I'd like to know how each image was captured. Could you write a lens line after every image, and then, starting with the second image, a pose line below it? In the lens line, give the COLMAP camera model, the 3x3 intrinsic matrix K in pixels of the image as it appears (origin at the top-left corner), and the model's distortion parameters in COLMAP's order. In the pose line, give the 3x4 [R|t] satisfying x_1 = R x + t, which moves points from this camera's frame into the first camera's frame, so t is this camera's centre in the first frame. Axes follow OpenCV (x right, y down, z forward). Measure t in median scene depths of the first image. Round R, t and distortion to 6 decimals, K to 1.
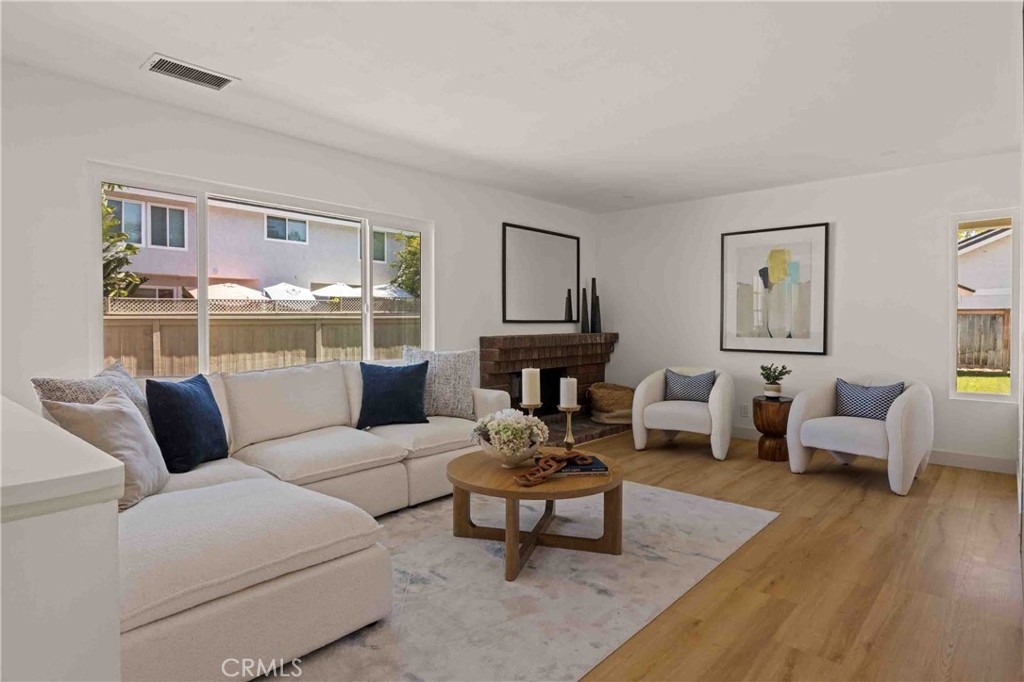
lens RADIAL K [[572.7, 0, 512.8], [0, 572.7, 335.3], [0, 0, 1]] dist [-0.000172, 0.000459]
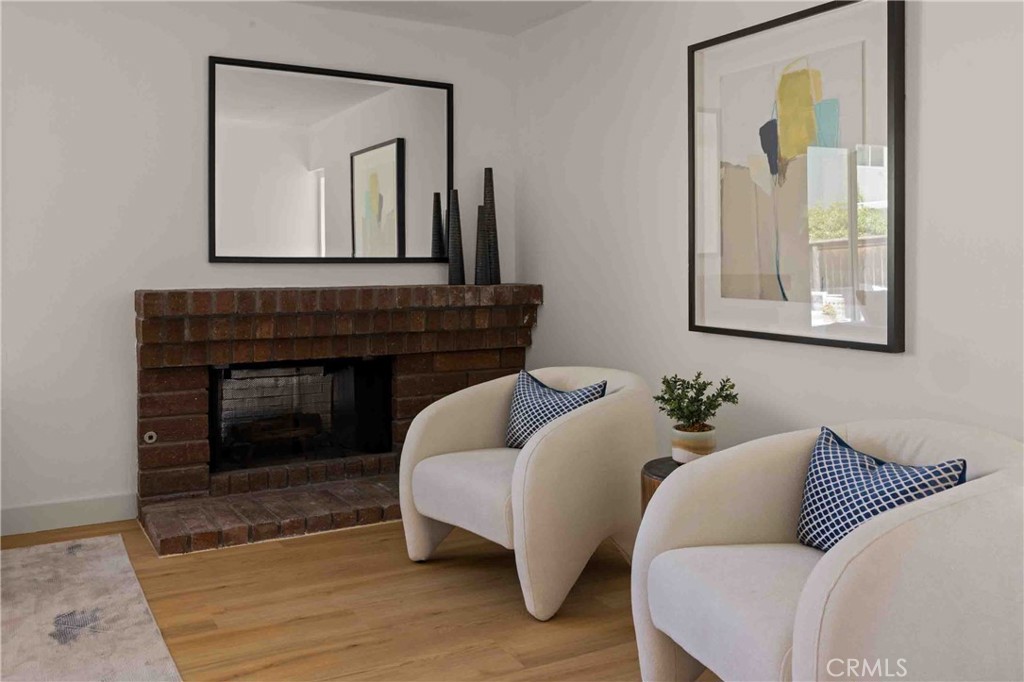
lens RADIAL K [[874.5, 0, 515.7], [0, 874.5, 276.4], [0, 0, 1]] dist [-0.049537, -0.012712]
pose [[0.948345, 0.005658, -0.317191, 0.464136], [-0.008728, 0.999928, -0.008257, -0.006146], [0.317121, 0.010599, 0.948326, 0.385790]]
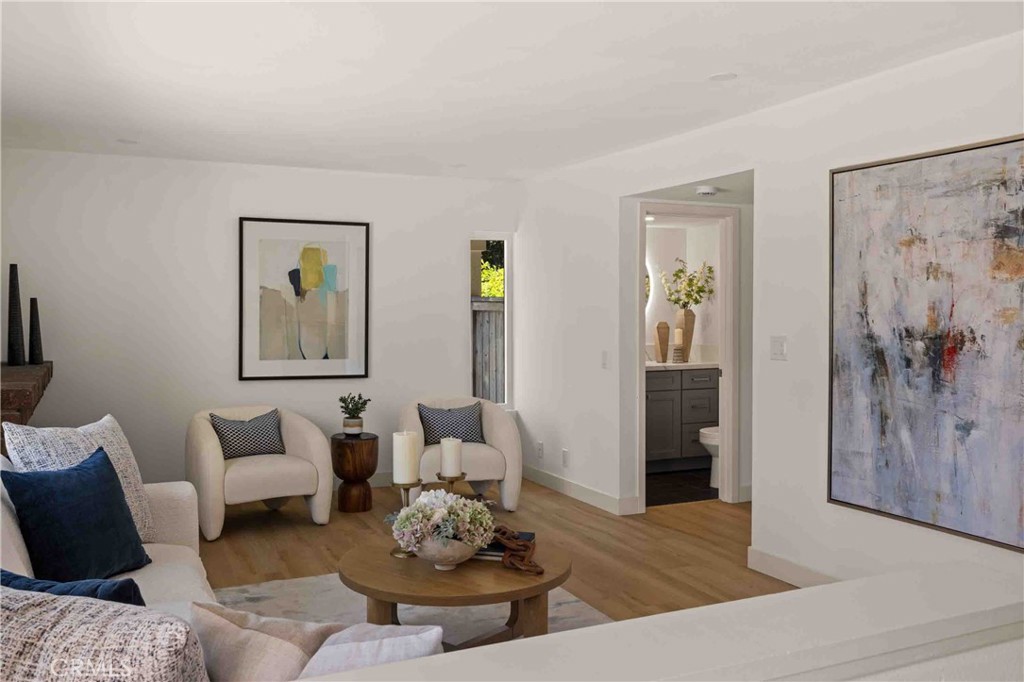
lens RADIAL K [[886.4, 0, 511.9], [0, 886.4, 329.8], [0, 0, 1]] dist [0.015168, 0.003341]
pose [[0.405432, -0.012958, 0.914033, -0.535188], [0.021548, 0.999757, 0.004616, -0.035803], [-0.913871, 0.017825, 0.405613, 0.251699]]
